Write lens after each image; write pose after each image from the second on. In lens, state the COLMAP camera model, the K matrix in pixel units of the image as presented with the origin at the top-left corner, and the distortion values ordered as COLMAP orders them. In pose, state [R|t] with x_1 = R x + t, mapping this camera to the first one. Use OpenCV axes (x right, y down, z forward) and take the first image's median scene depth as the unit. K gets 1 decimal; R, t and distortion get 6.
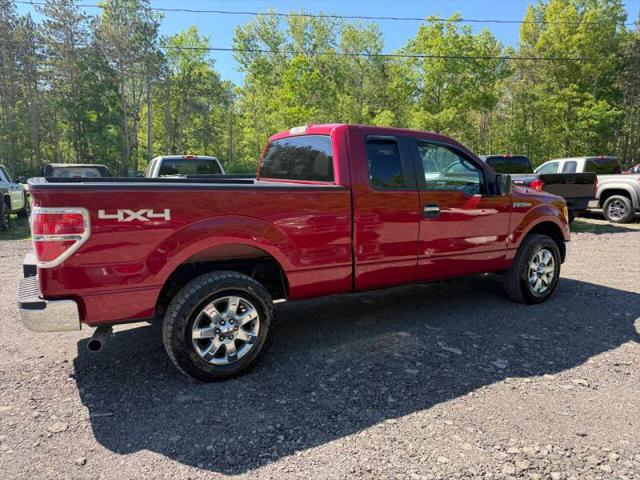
lens RADIAL K [[456.9, 0, 330.6], [0, 456.9, 238.4], [0, 0, 1]] dist [0.049102, -0.056456]
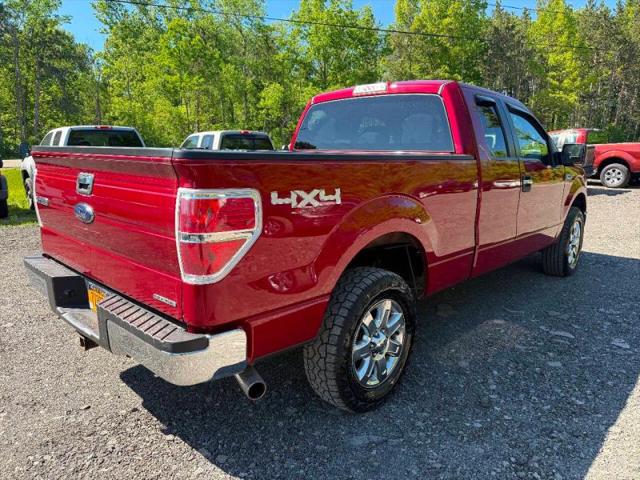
lens RADIAL K [[458.8, 0, 325.1], [0, 458.8, 244.0], [0, 0, 1]] dist [0.022181, -0.034107]
pose [[0.966907, -0.050020, 0.250177, -0.313748], [0.034713, 0.997266, 0.065229, -0.014103], [-0.252756, -0.054386, 0.966000, 0.172969]]
